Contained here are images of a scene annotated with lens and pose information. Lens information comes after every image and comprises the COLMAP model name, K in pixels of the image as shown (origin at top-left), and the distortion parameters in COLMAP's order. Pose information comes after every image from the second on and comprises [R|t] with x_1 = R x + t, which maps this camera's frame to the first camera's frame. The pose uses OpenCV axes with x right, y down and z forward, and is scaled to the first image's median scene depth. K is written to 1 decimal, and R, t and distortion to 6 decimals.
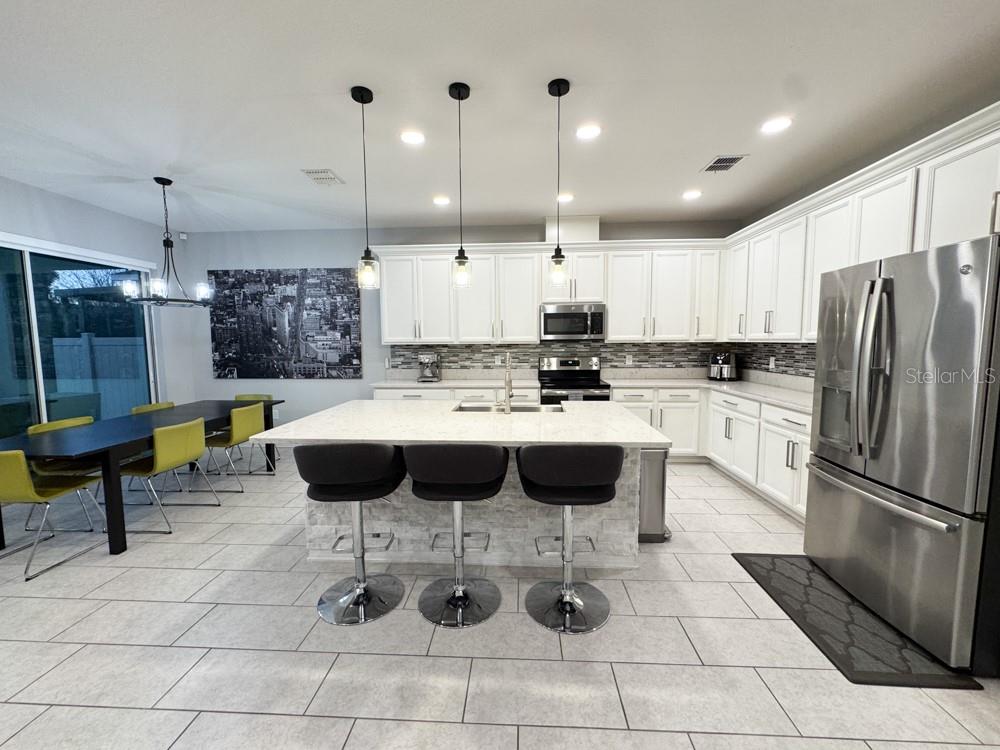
lens RADIAL K [[397.1, 0, 501.4], [0, 397.1, 374.6], [0, 0, 1]] dist [-0.001424, -0.000532]
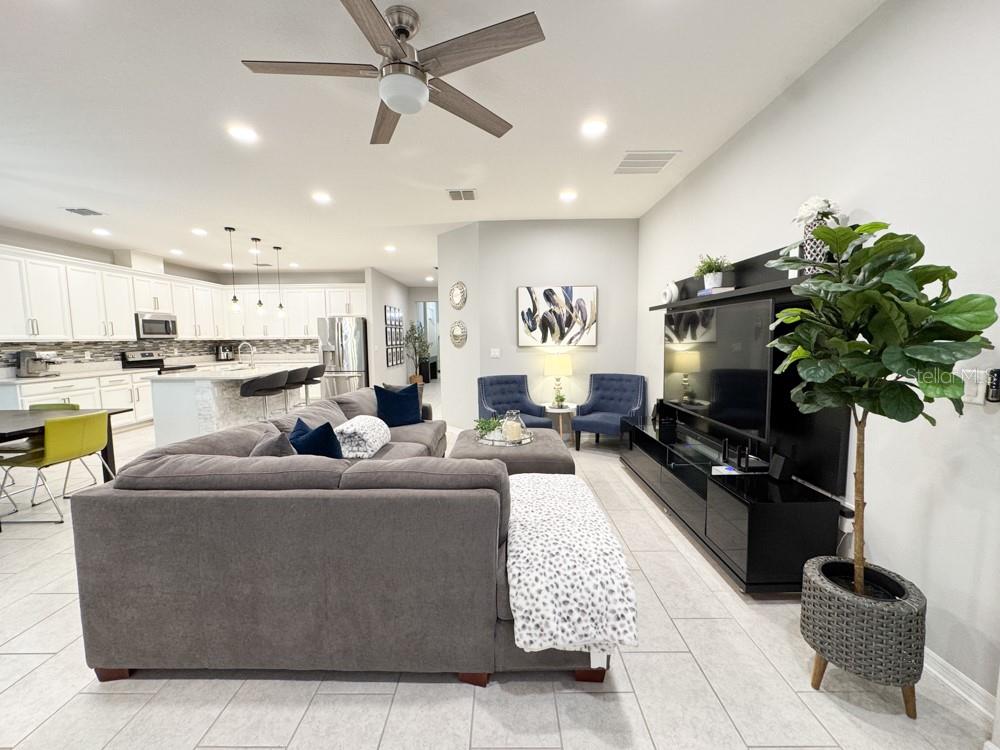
lens RADIAL K [[397.1, 0, 502.2], [0, 397.1, 375.8], [0, 0, 1]] dist [-0.001424, -0.000532]
pose [[-0.050197, -0.088551, 0.994806, -1.390392], [0.098224, 0.990795, 0.093150, 0.039921], [-0.993898, 0.102390, -0.041037, -0.196801]]
